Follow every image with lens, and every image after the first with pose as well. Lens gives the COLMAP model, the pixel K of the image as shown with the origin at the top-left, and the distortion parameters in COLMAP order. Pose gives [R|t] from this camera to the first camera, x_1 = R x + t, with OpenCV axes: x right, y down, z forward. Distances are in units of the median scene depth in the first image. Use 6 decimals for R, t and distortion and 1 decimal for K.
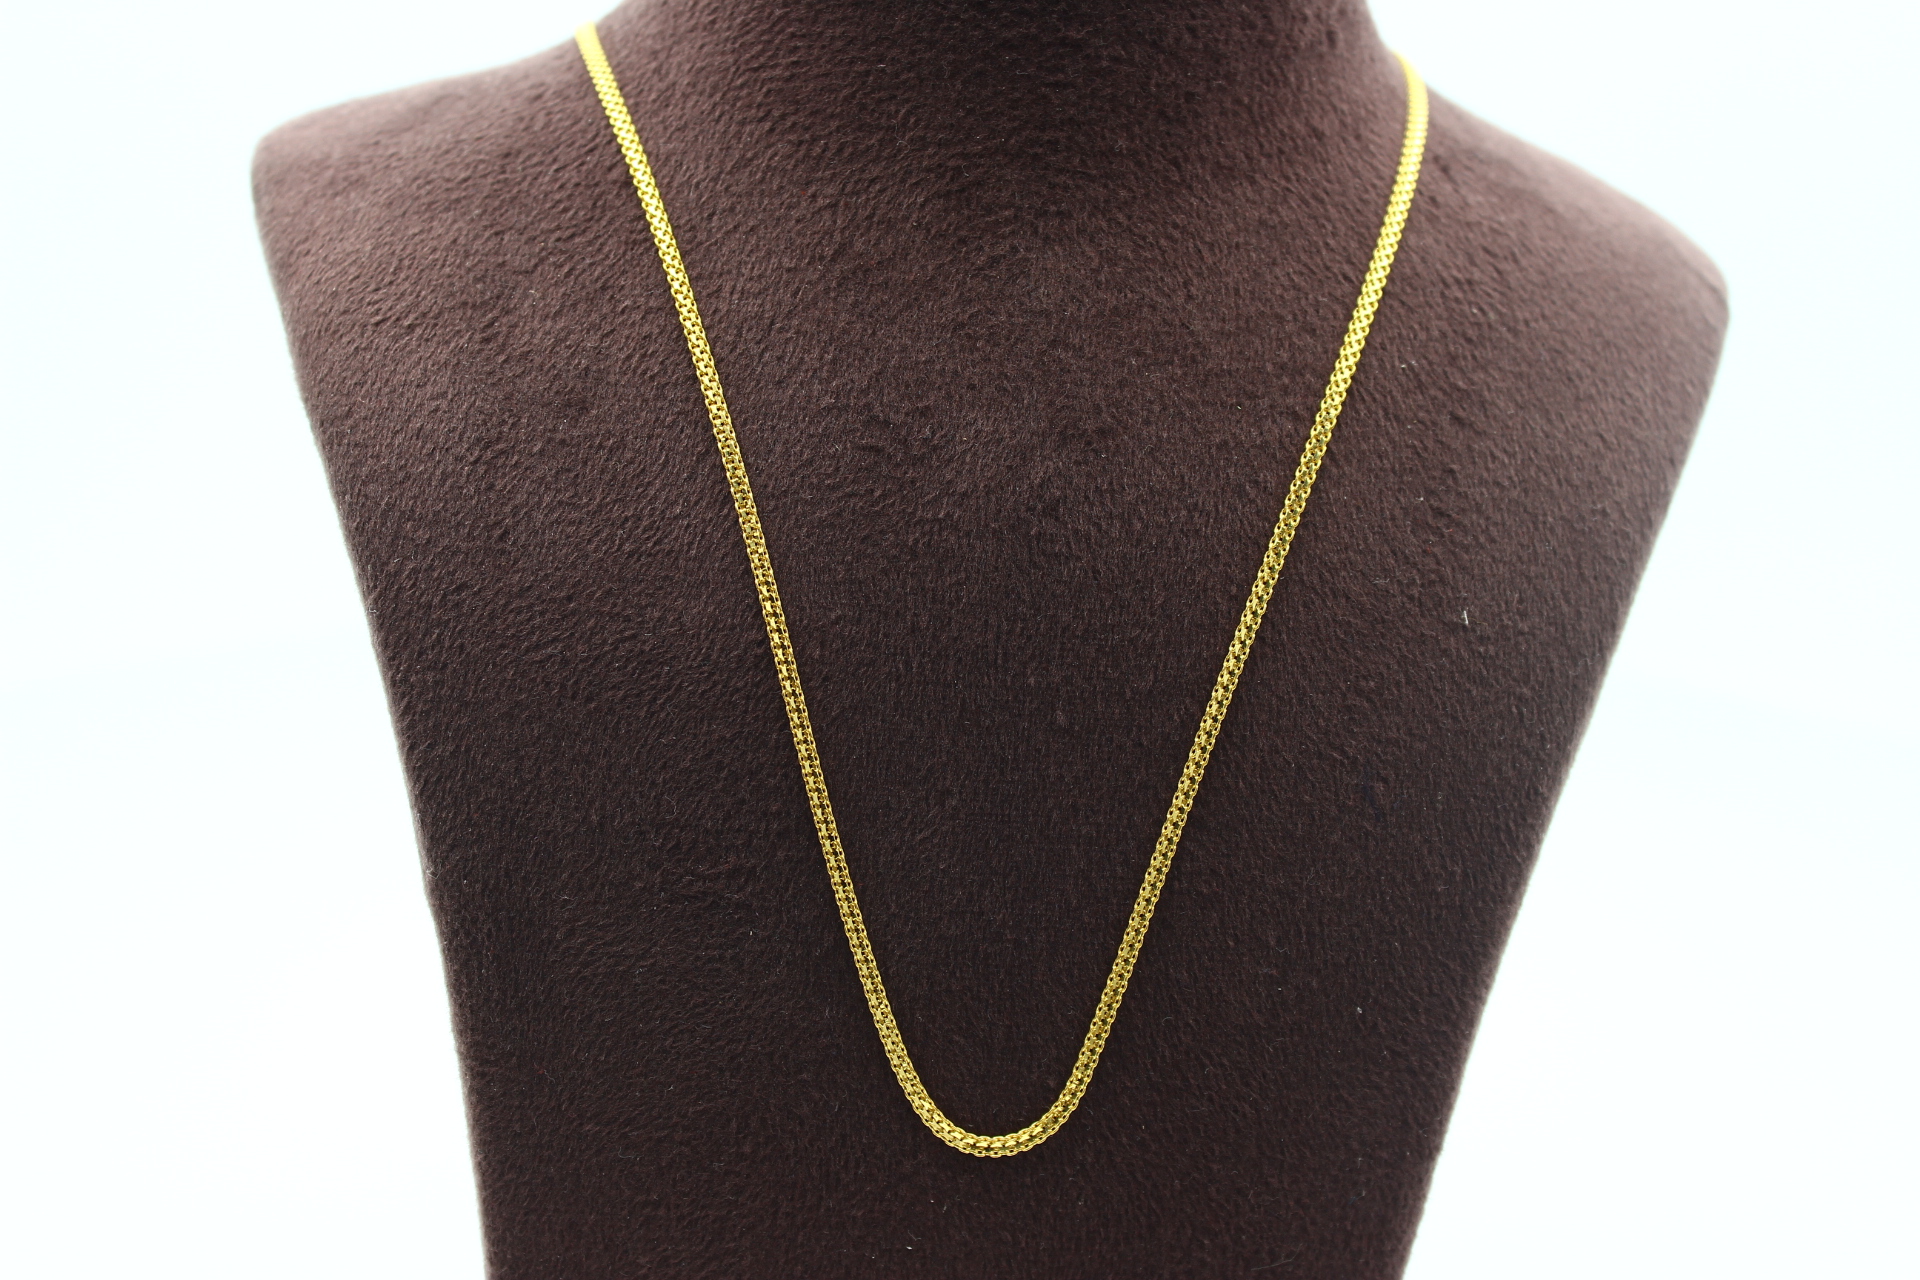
lens RADIAL K [[2918.7, 0, 967.1], [0, 2918.7, 643.9], [0, 0, 1]] dist [-0.043231, 0.069281]
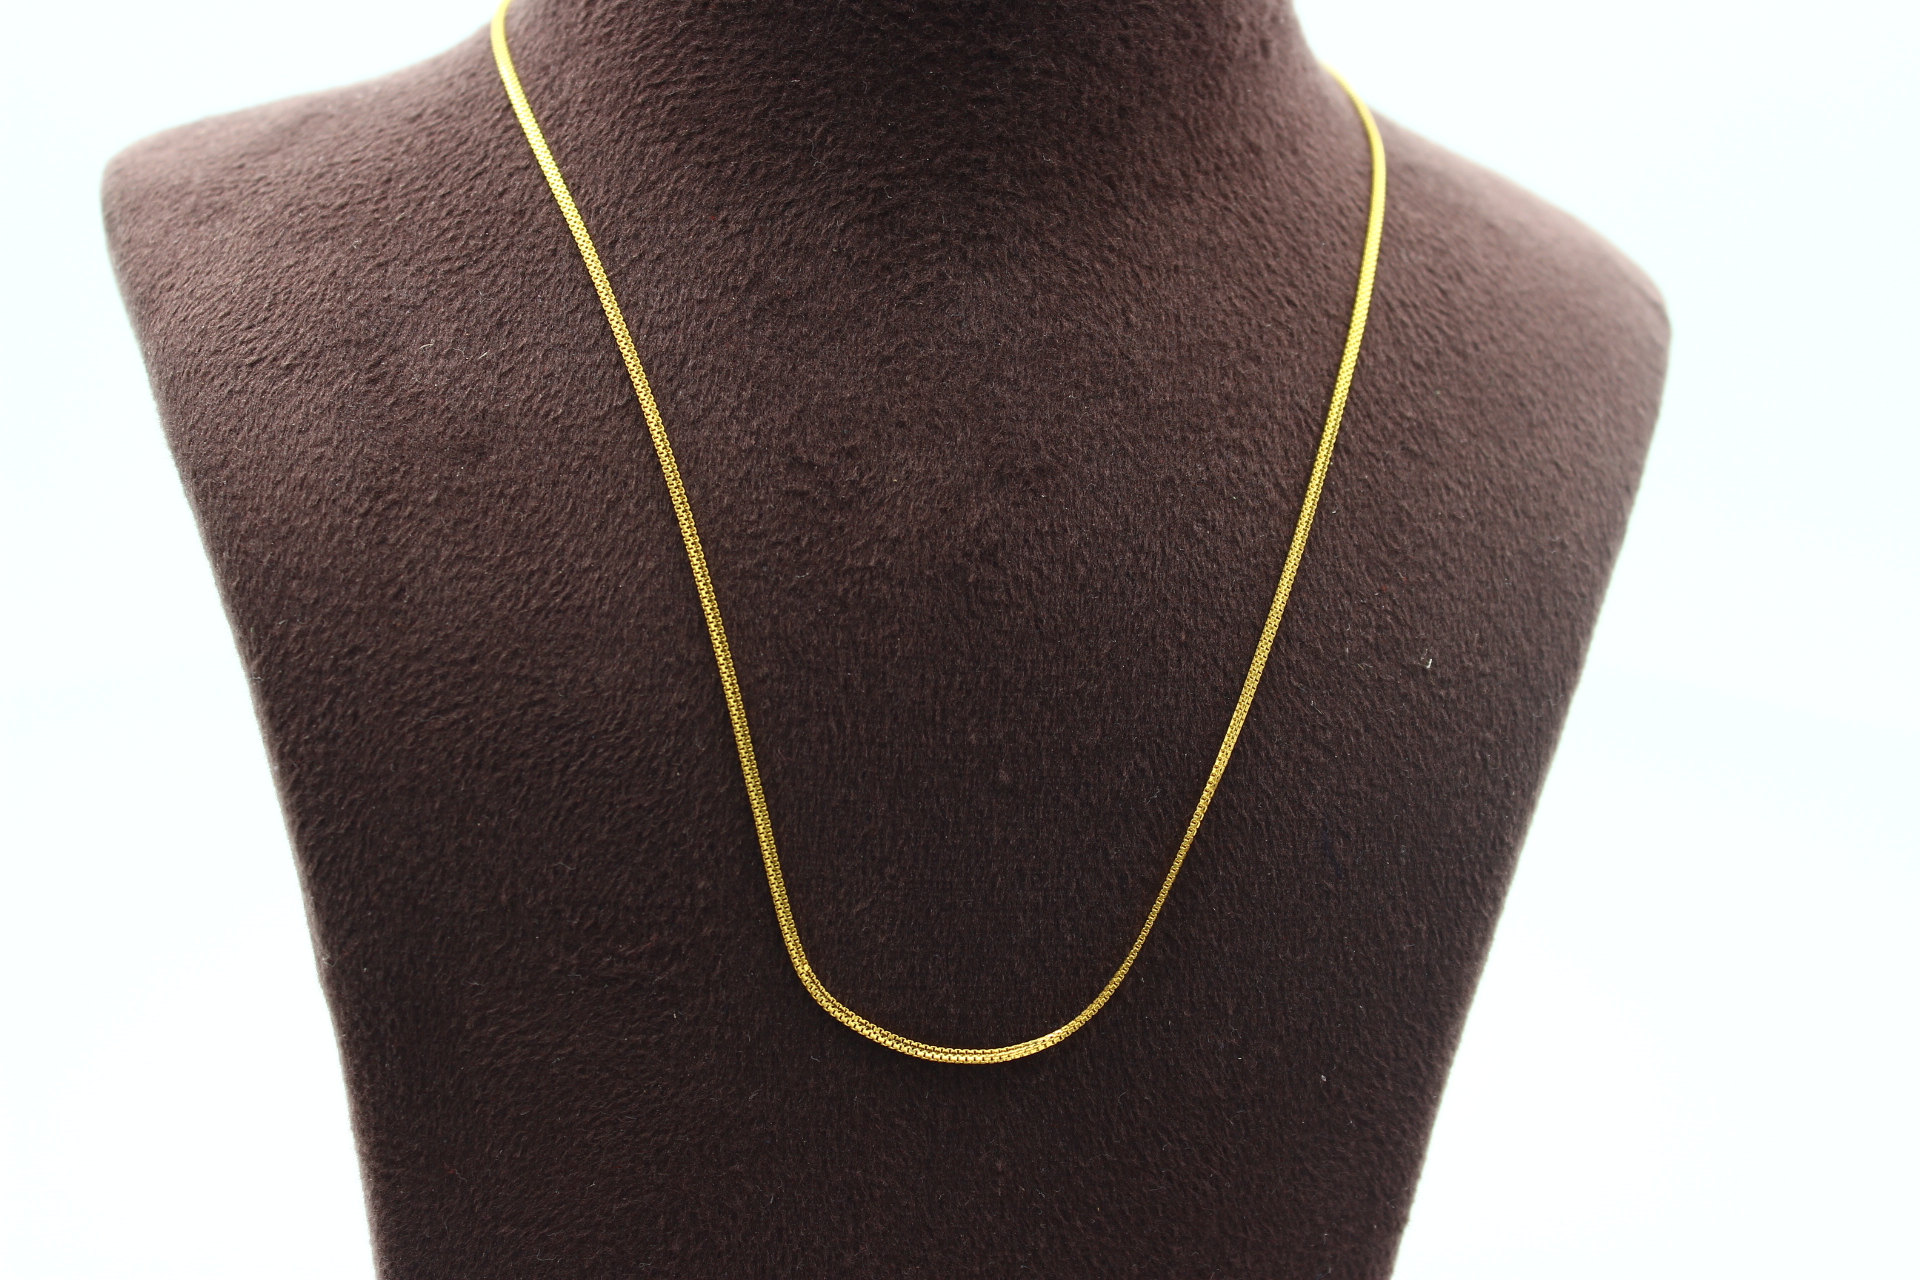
lens RADIAL K [[2918.7, 0, 967.1], [0, 2918.7, 643.9], [0, 0, 1]] dist [-0.043231, 0.069281]
pose [[0.997495, -0.019991, 0.067857, -0.041399], [0.019783, 0.999797, 0.003747, -0.020600], [-0.067918, -0.002395, 0.997688, 0.065023]]
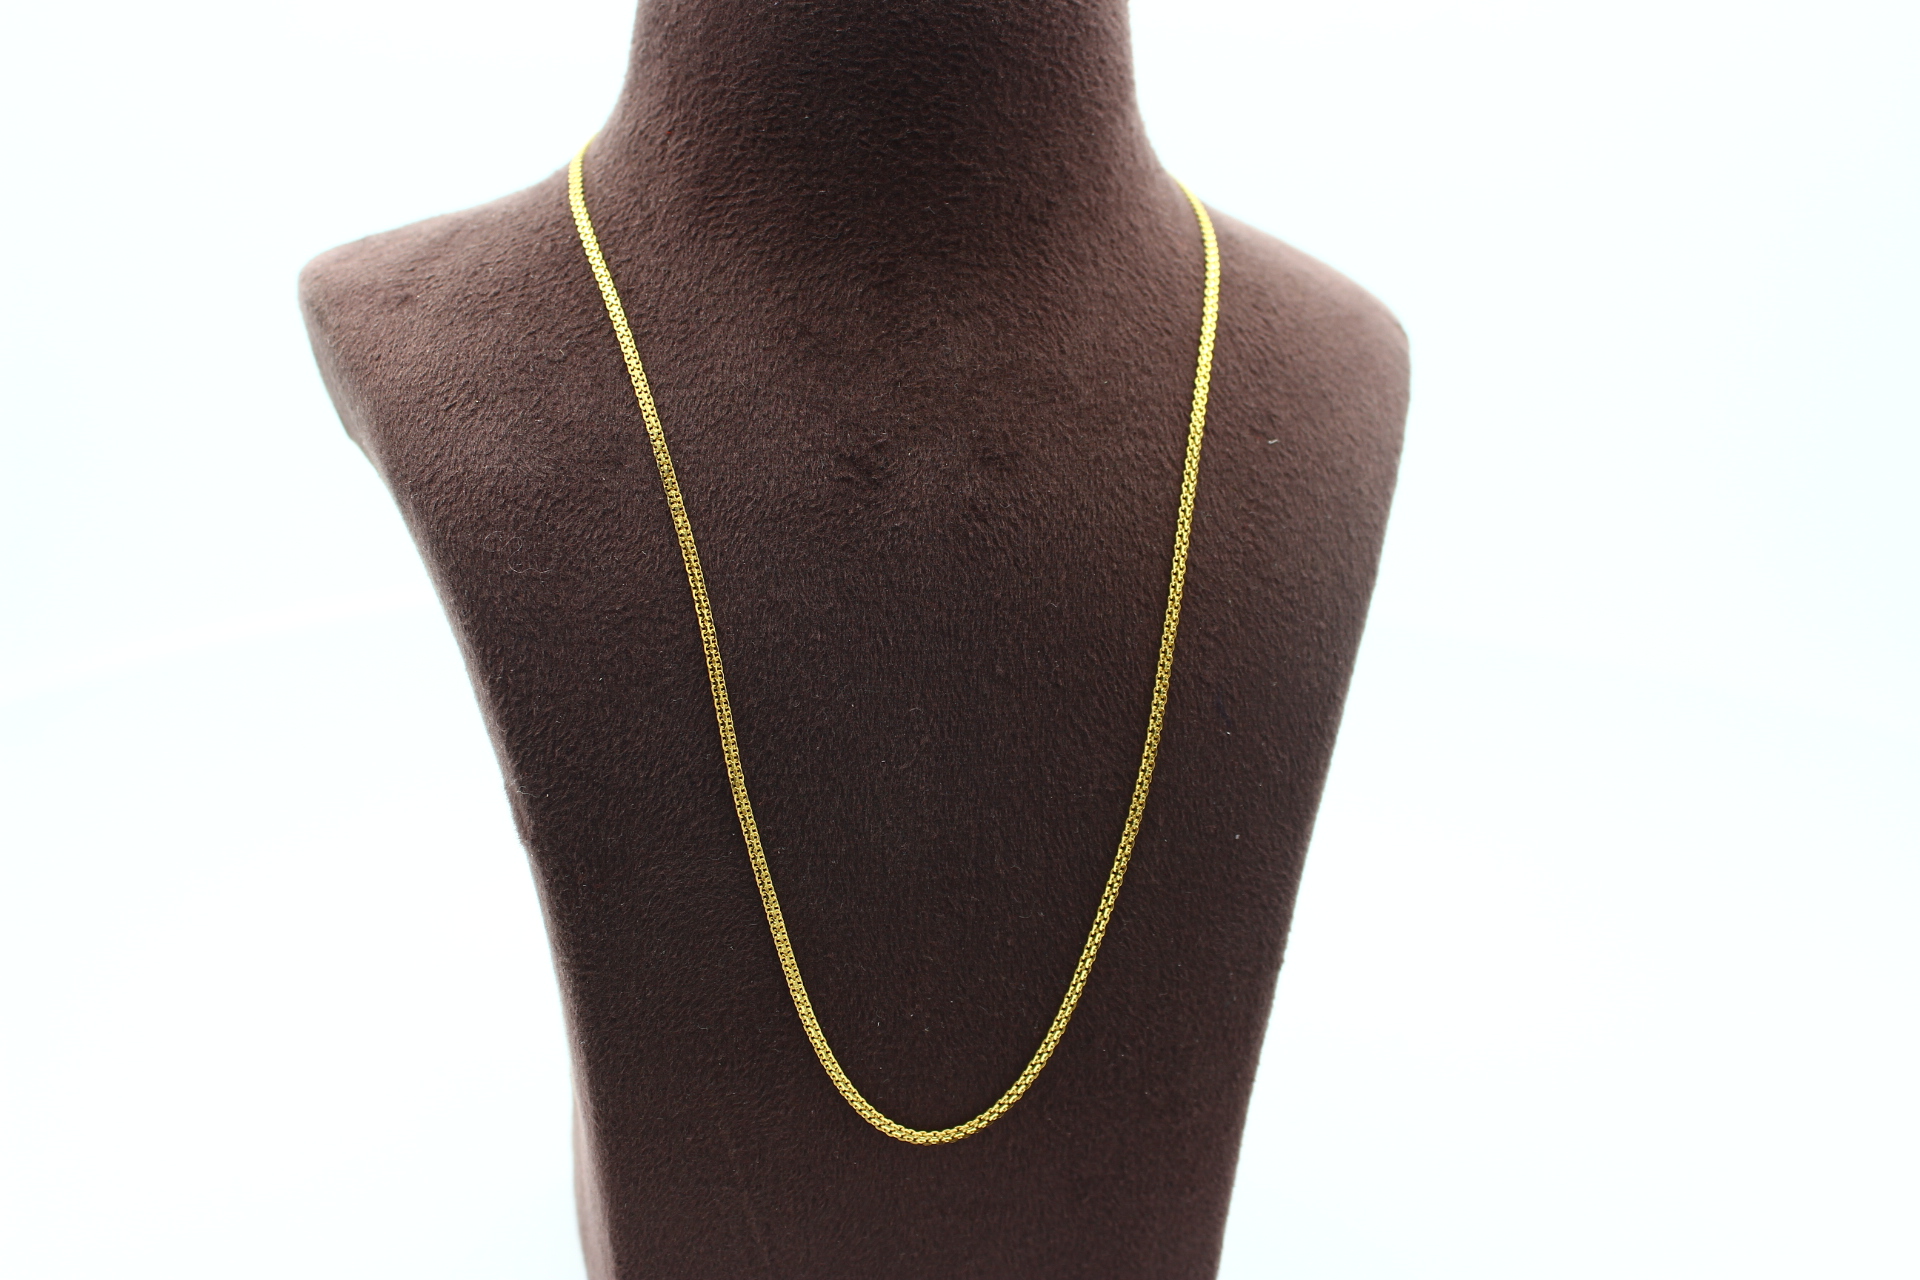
lens RADIAL K [[2211.4, 0, 960.0], [0, 2211.4, 640.0], [0, 0, 1]] dist [-0.106284, 0.069684]
pose [[0.983285, -0.077624, 0.164699, -0.148461], [0.075583, 0.996965, 0.018634, -0.008650], [-0.165646, -0.005875, 0.986168, 0.000223]]
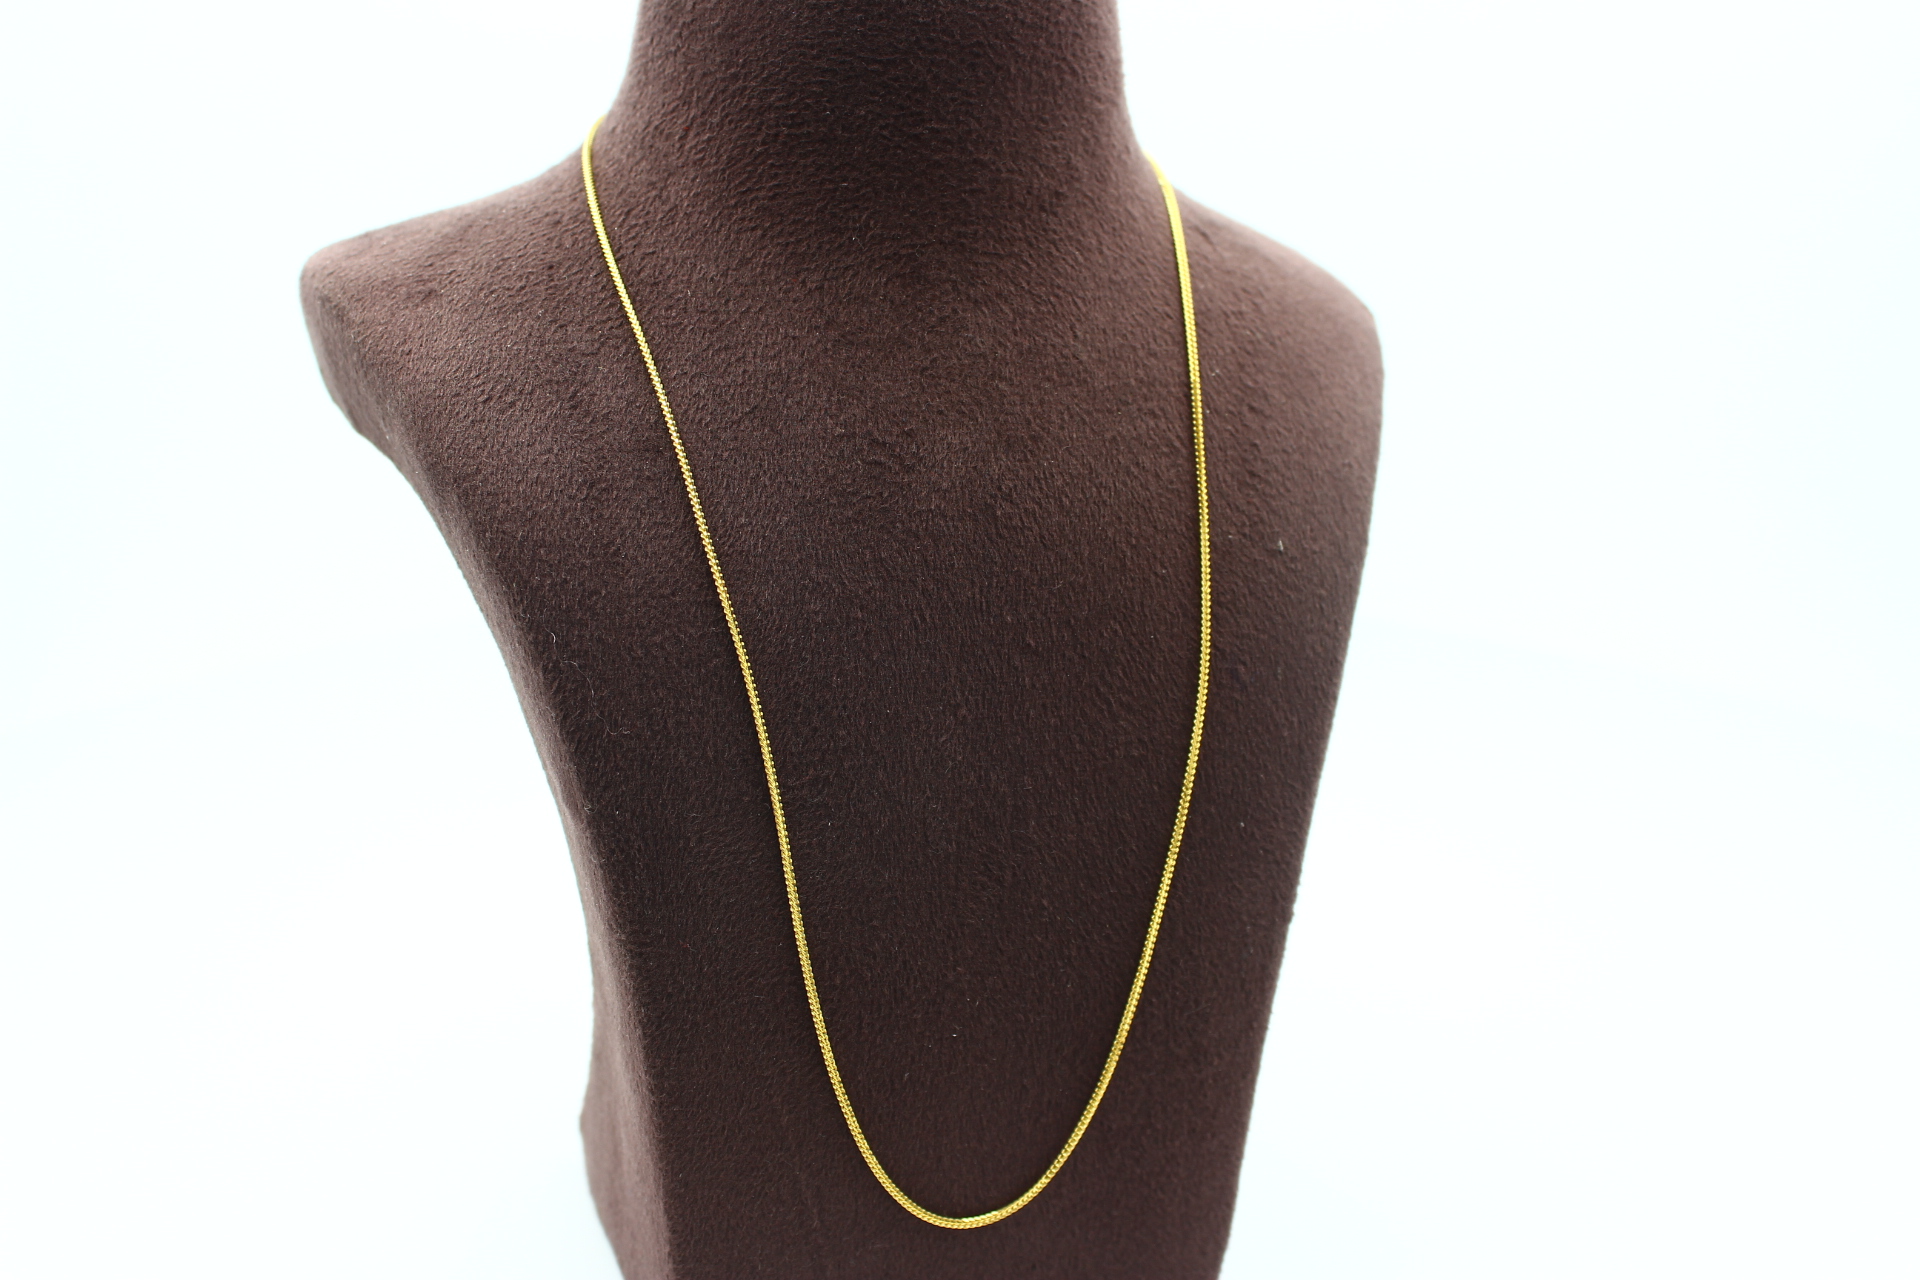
lens RADIAL K [[2211.4, 0, 960.0], [0, 2211.4, 640.0], [0, 0, 1]] dist [-0.106284, 0.069684]
pose [[0.962102, -0.105092, 0.251626, -0.259673], [0.100155, 0.994445, 0.032384, -0.013570], [-0.253631, -0.005955, 0.967283, -0.014872]]
